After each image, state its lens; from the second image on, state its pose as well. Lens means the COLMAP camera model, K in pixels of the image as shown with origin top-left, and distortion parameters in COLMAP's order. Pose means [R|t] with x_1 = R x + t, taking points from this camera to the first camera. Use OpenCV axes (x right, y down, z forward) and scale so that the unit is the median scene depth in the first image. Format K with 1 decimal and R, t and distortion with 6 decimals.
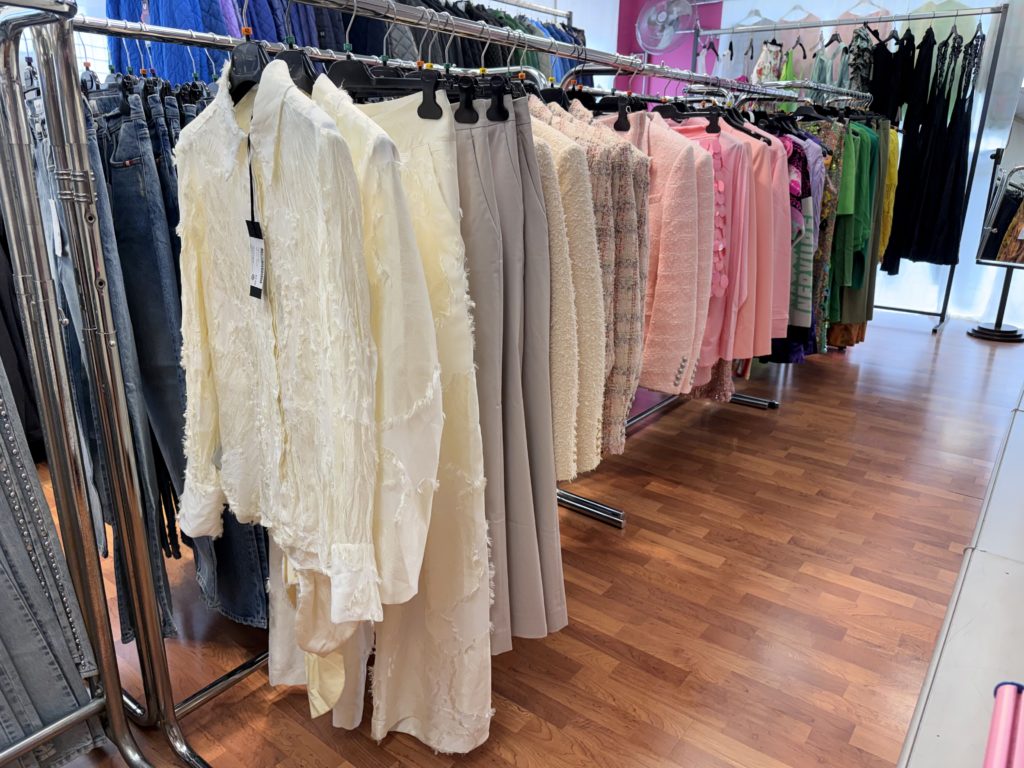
lens RADIAL K [[719.8, 0, 511.6], [0, 719.8, 383.8], [0, 0, 1]] dist [-0.011790, 0.000140]
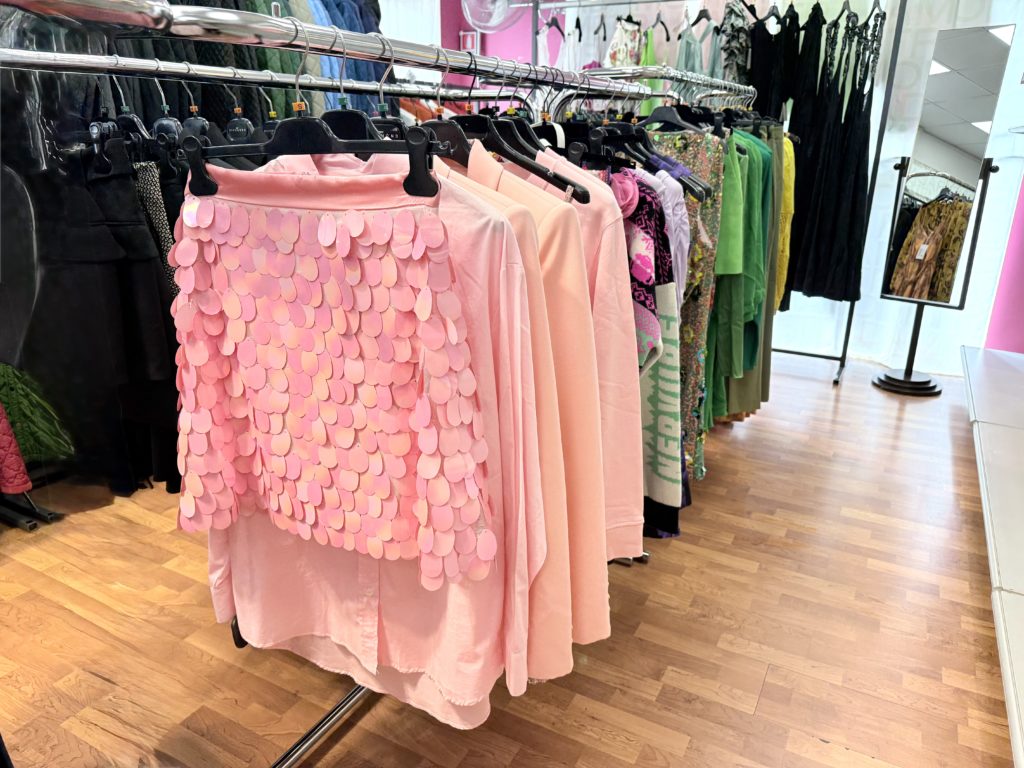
lens RADIAL K [[725.3, 0, 514.3], [0, 725.3, 382.1], [0, 0, 1]] dist [0.001251, -0.014141]
pose [[0.987171, -0.048812, 0.152021, 0.110447], [0.047148, 0.998782, 0.014530, -0.105061], [-0.152545, -0.007177, 0.988270, 0.252264]]
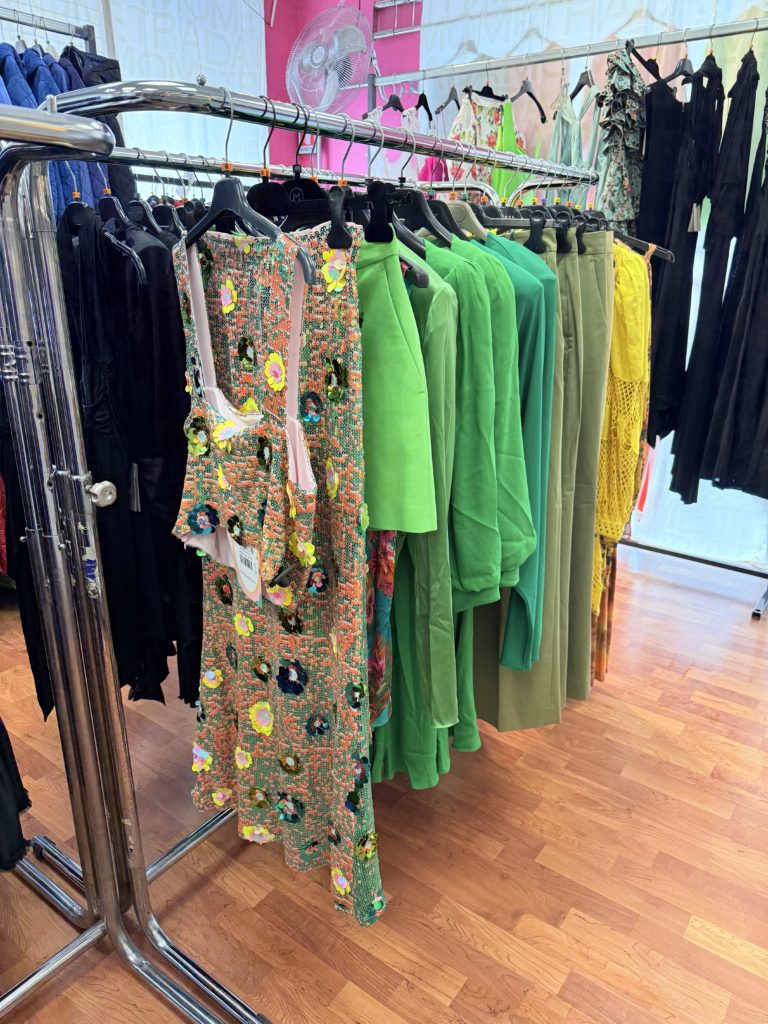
lens RADIAL K [[725.3, 0, 385.6], [0, 725.3, 530.3], [0, 0, 1]] dist [0.001251, -0.014141]
pose [[0.999718, -0.008312, 0.022232, 0.299965], [0.007415, 0.999167, 0.040137, -0.168786], [-0.022548, -0.039961, 0.998947, 0.458522]]
